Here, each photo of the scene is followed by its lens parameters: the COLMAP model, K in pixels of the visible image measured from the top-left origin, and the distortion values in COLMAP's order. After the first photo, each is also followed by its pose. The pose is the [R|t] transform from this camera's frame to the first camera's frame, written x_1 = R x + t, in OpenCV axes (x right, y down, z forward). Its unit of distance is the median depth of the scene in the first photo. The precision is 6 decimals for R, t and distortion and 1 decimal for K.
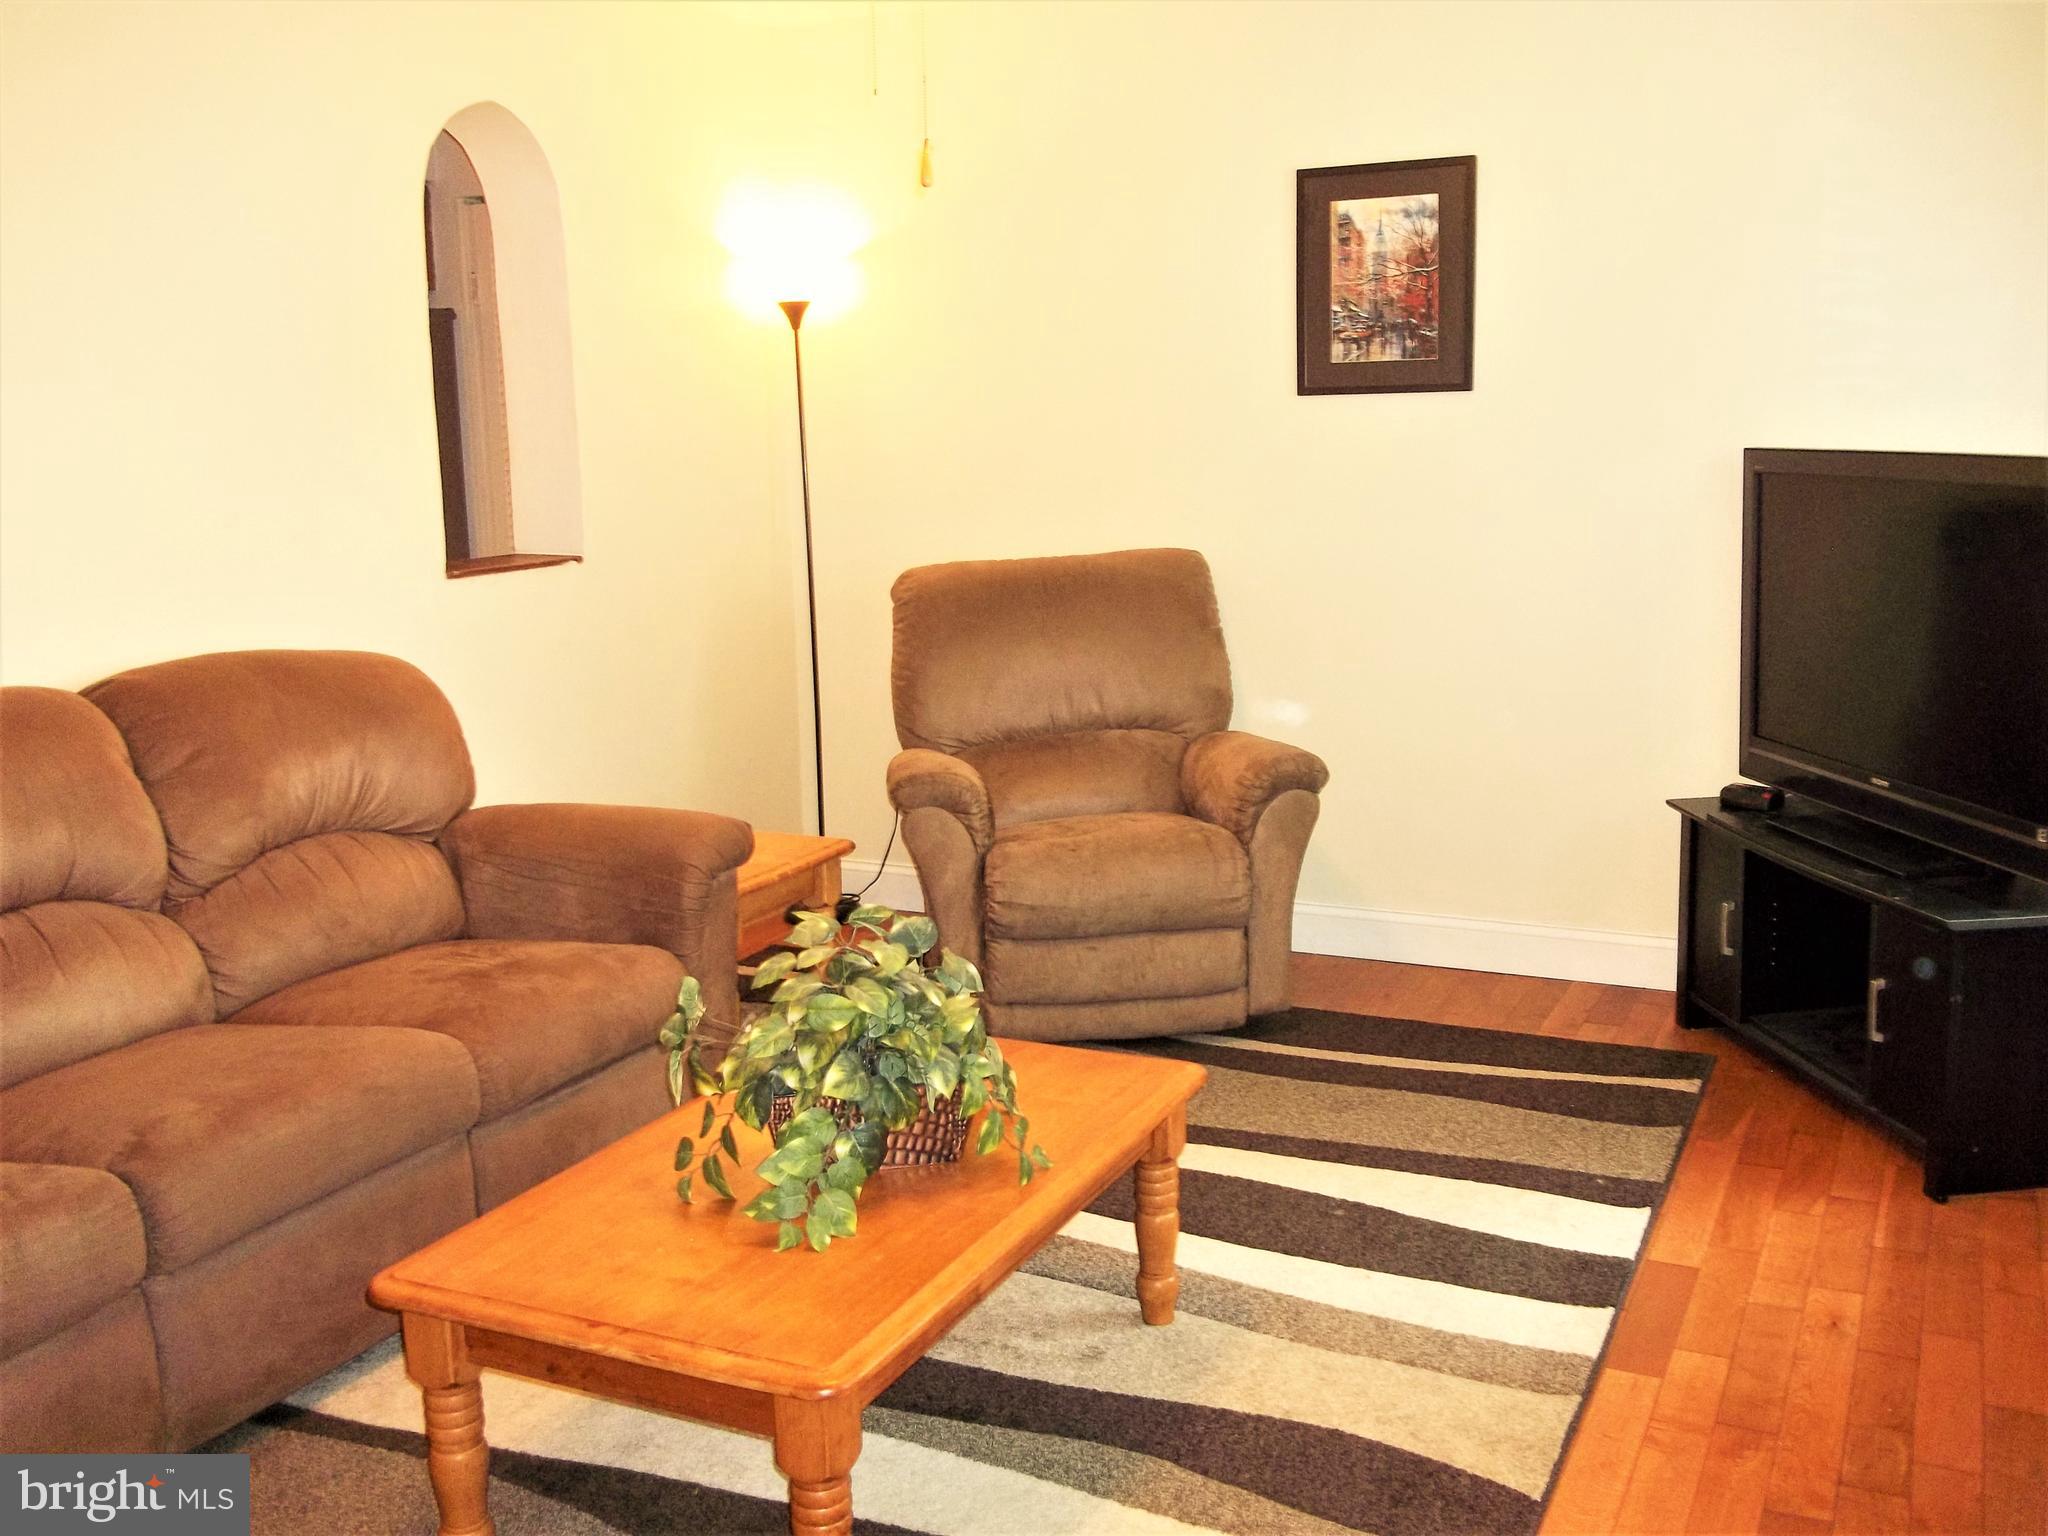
lens RADIAL K [[2003.4, 0, 1024.0], [0, 2003.4, 768.0], [0, 0, 1]] dist [0.011070, -0.003856]
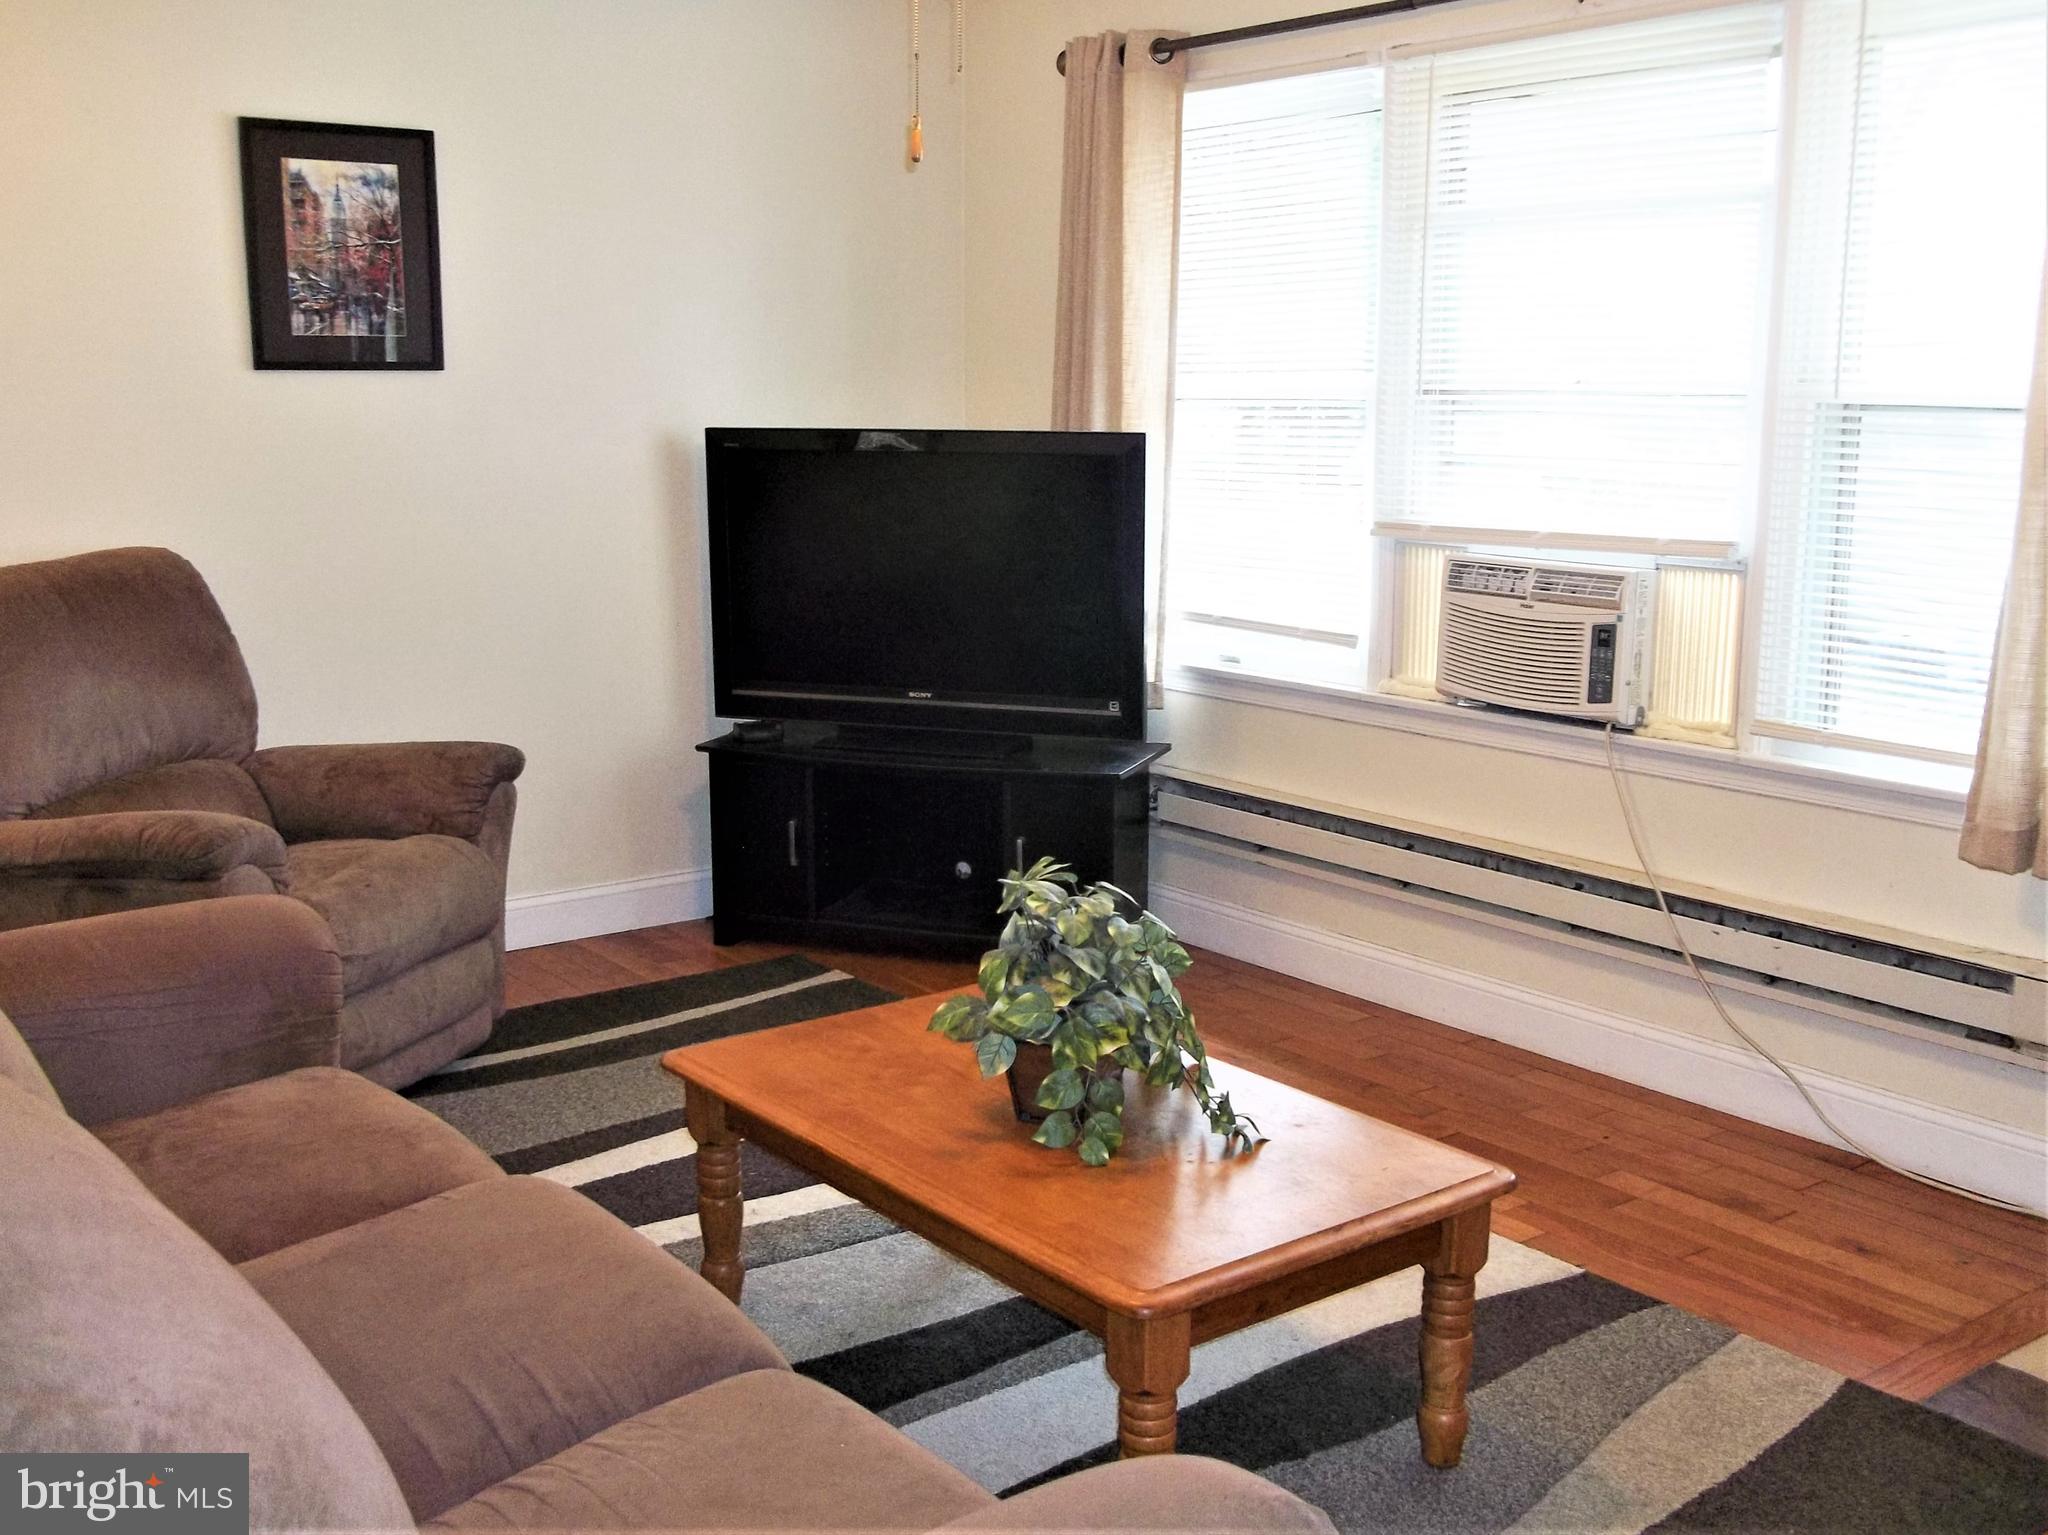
lens RADIAL K [[2003.4, 0, 1024.0], [0, 2003.4, 767.5], [0, 0, 1]] dist [0.011070, -0.003856]
pose [[0.463780, -0.142068, 0.874486, -0.530537], [0.150813, 0.985313, 0.080089, -0.031540], [-0.873020, 0.094740, 0.478394, 0.295872]]
